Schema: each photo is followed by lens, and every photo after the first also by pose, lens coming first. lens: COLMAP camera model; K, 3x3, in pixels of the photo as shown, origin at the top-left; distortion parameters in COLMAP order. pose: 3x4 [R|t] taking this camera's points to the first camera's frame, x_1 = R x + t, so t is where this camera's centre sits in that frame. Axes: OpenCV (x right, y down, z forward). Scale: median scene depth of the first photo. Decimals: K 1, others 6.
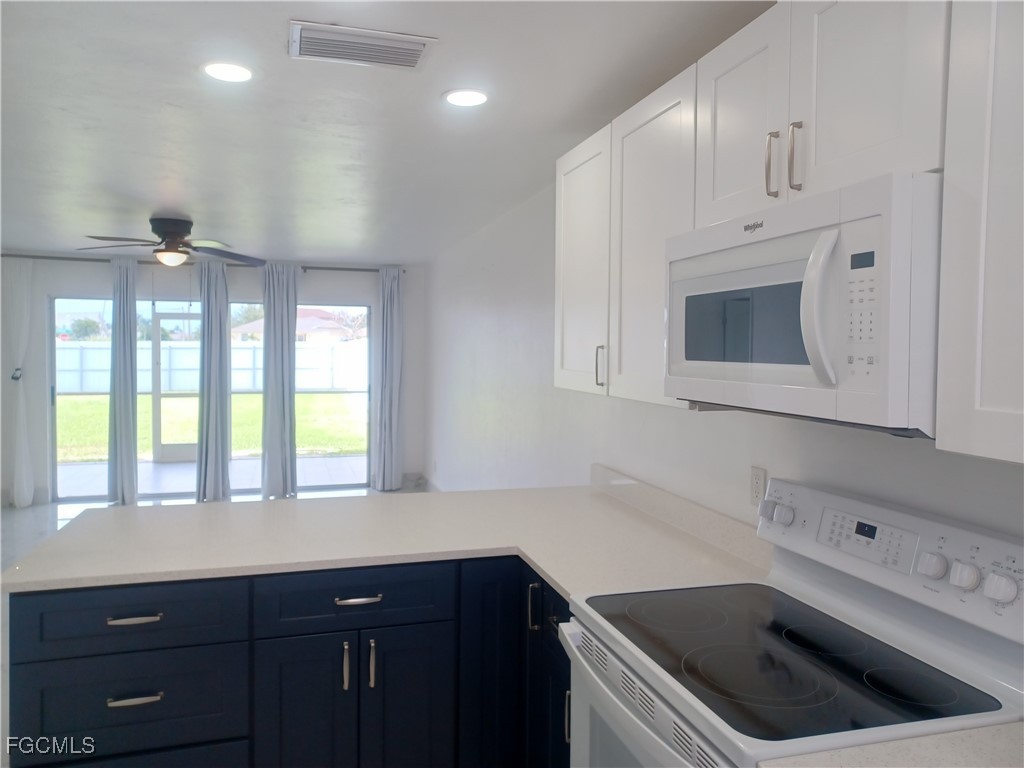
lens RADIAL K [[752.7, 0, 505.0], [0, 752.7, 373.7], [0, 0, 1]] dist [0.052728, -0.002842]
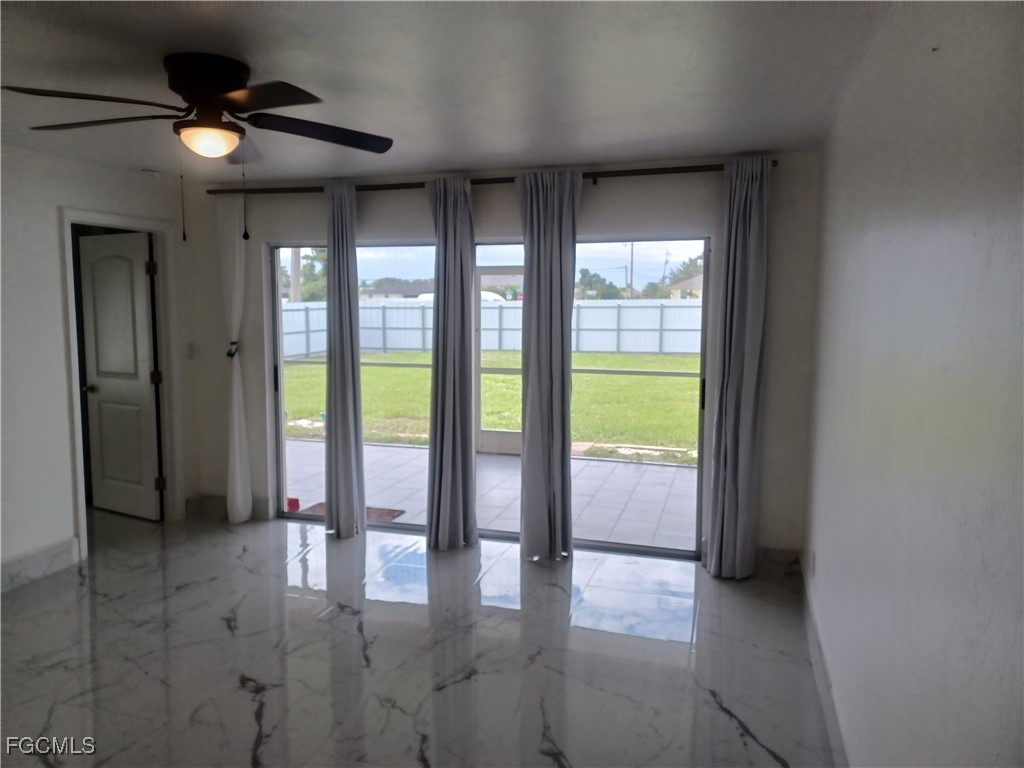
lens RADIAL K [[752.7, 0, 486.1], [0, 752.7, 381.1], [0, 0, 1]] dist [0.052728, -0.002842]
pose [[0.827743, 0.053436, -0.558557, -0.000641], [-0.015955, 0.997294, 0.071764, -0.023307], [0.560880, -0.050490, 0.826356, 0.461433]]
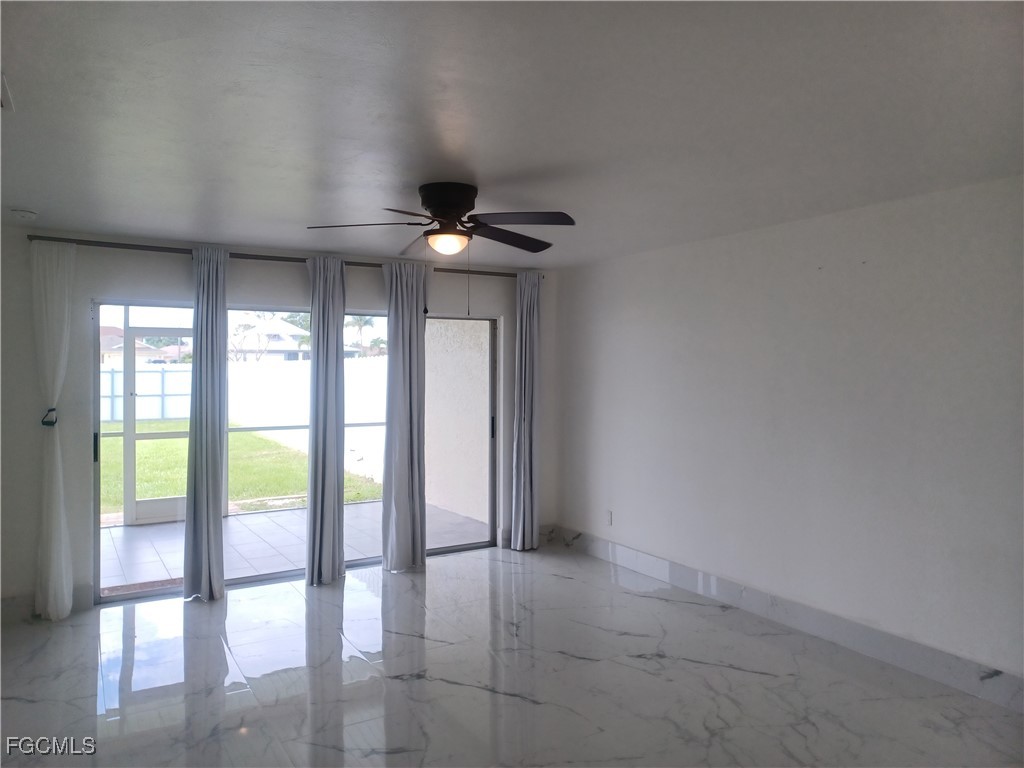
lens RADIAL K [[752.7, 0, 516.6], [0, 752.7, 382.9], [0, 0, 1]] dist [0.052728, -0.002842]
pose [[0.966142, -0.012829, 0.257691, -0.373705], [0.016789, 0.999772, -0.013172, -0.012127], [-0.257464, 0.017052, 0.966137, 0.229951]]
